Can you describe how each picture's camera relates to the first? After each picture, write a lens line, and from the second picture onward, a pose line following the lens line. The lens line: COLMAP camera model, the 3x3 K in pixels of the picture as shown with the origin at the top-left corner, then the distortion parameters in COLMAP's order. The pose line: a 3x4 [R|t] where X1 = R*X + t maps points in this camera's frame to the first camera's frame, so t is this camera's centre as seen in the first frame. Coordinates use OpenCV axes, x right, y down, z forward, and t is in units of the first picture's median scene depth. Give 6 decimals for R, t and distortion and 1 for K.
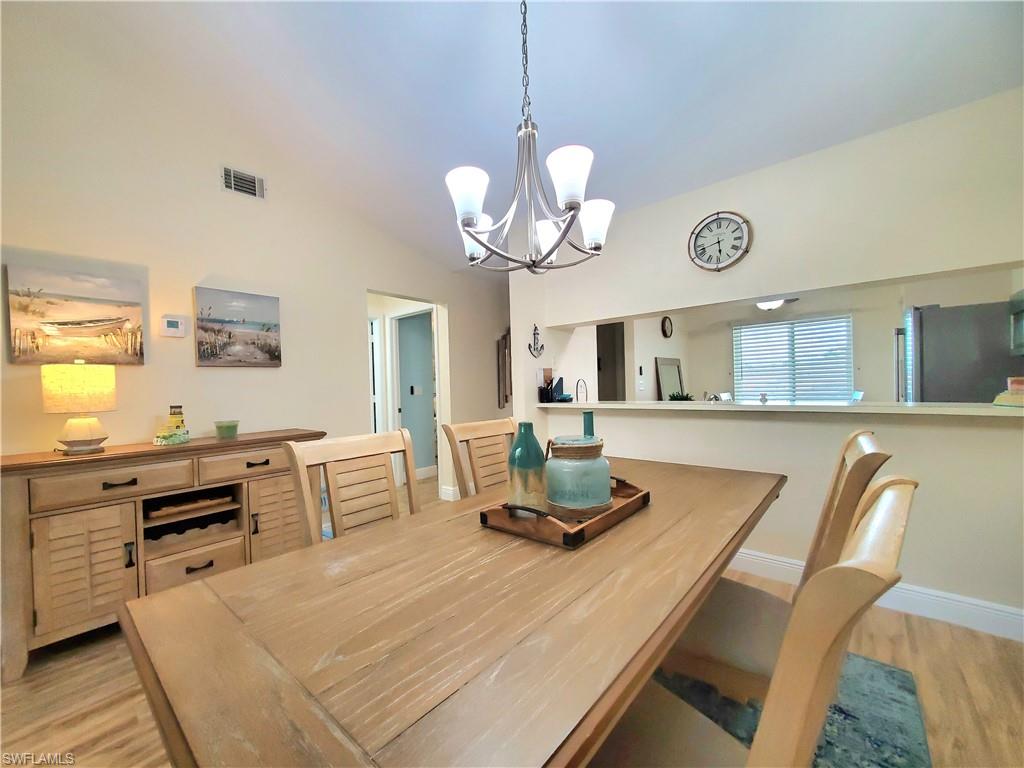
lens RADIAL K [[406.2, 0, 516.8], [0, 406.2, 381.8], [0, 0, 1]] dist [0.002763, -0.001293]
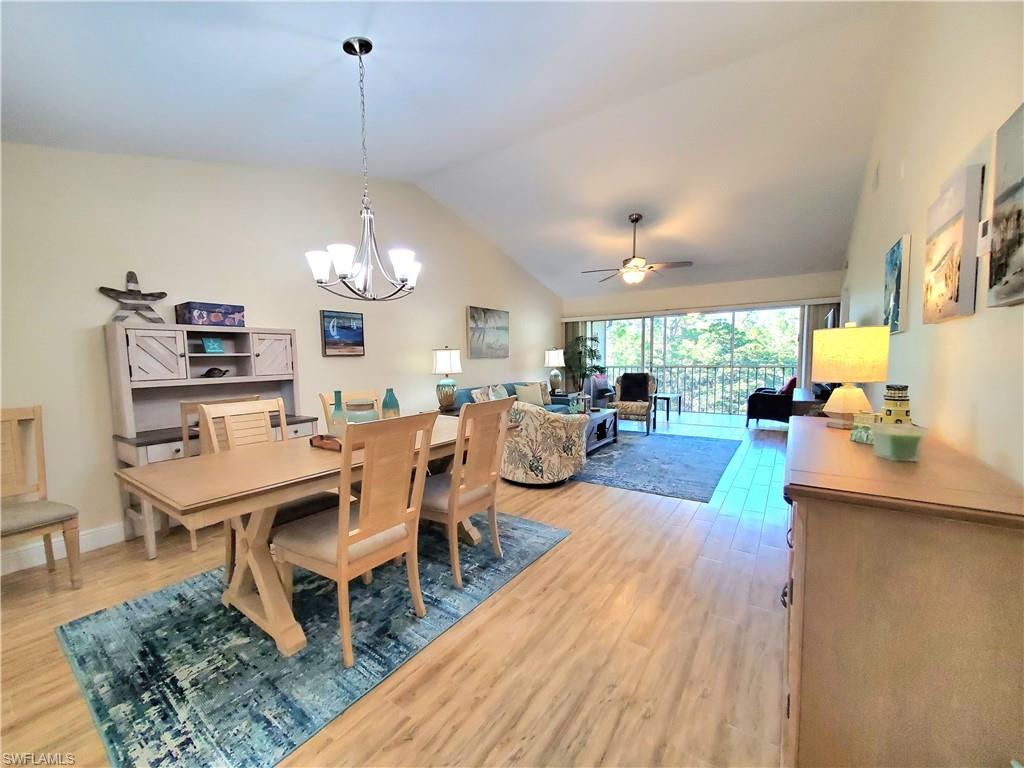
lens RADIAL K [[406.2, 0, 501.5], [0, 406.2, 391.8], [0, 0, 1]] dist [0.002763, -0.001293]
pose [[-0.994997, 0.051413, -0.085657, -0.187803], [0.044922, 0.996091, 0.076057, -0.005461], [0.089233, 0.071829, -0.993417, 1.554213]]
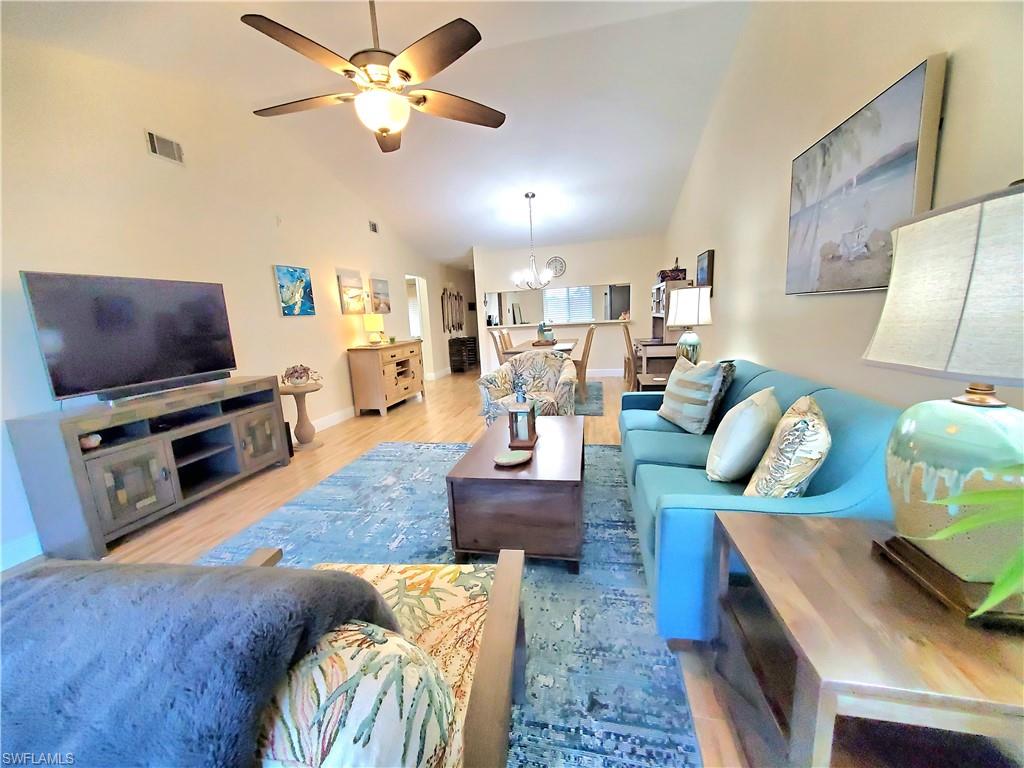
lens RADIAL K [[406.2, 0, 502.7], [0, 406.2, 391.0], [0, 0, 1]] dist [0.002763, -0.001293]
pose [[0.881069, -0.109094, 0.460234, -1.359004], [0.028263, 0.983441, 0.179009, 0.002137], [-0.472142, -0.144712, 0.869563, -1.568919]]
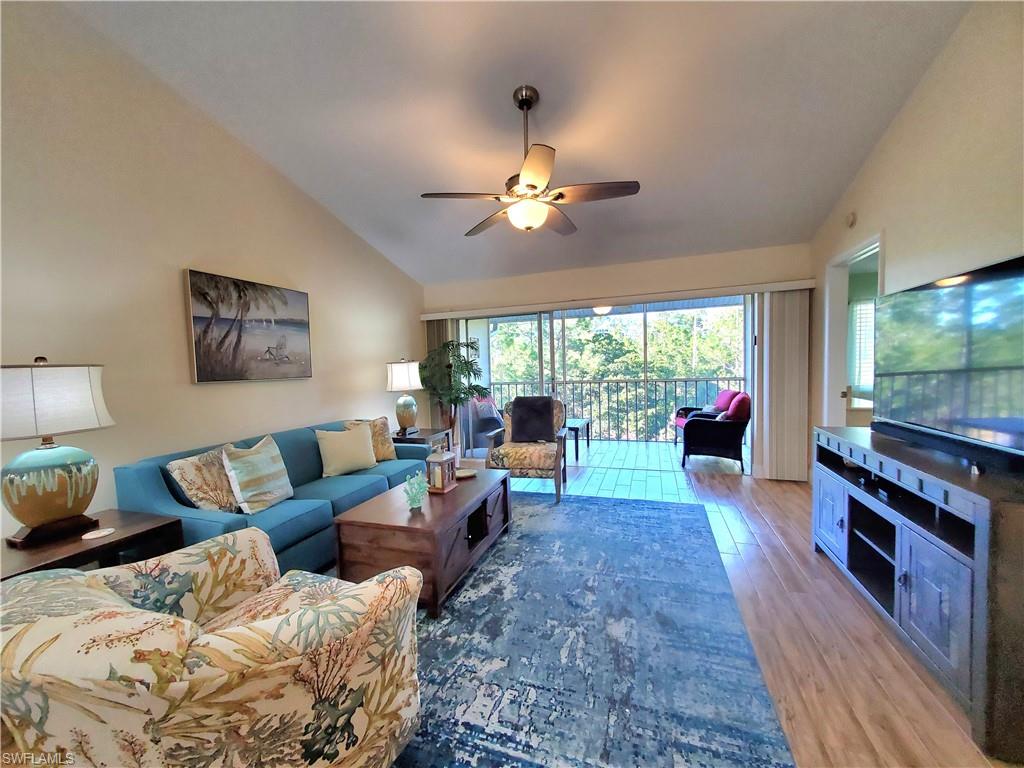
lens RADIAL K [[406.2, 0, 501.3], [0, 406.2, 392.4], [0, 0, 1]] dist [0.002763, -0.001293]
pose [[-0.936348, 0.081803, -0.341409, -0.637785], [0.064273, 0.995982, 0.062367, -0.020168], [0.345139, 0.036454, -0.937843, 0.414744]]
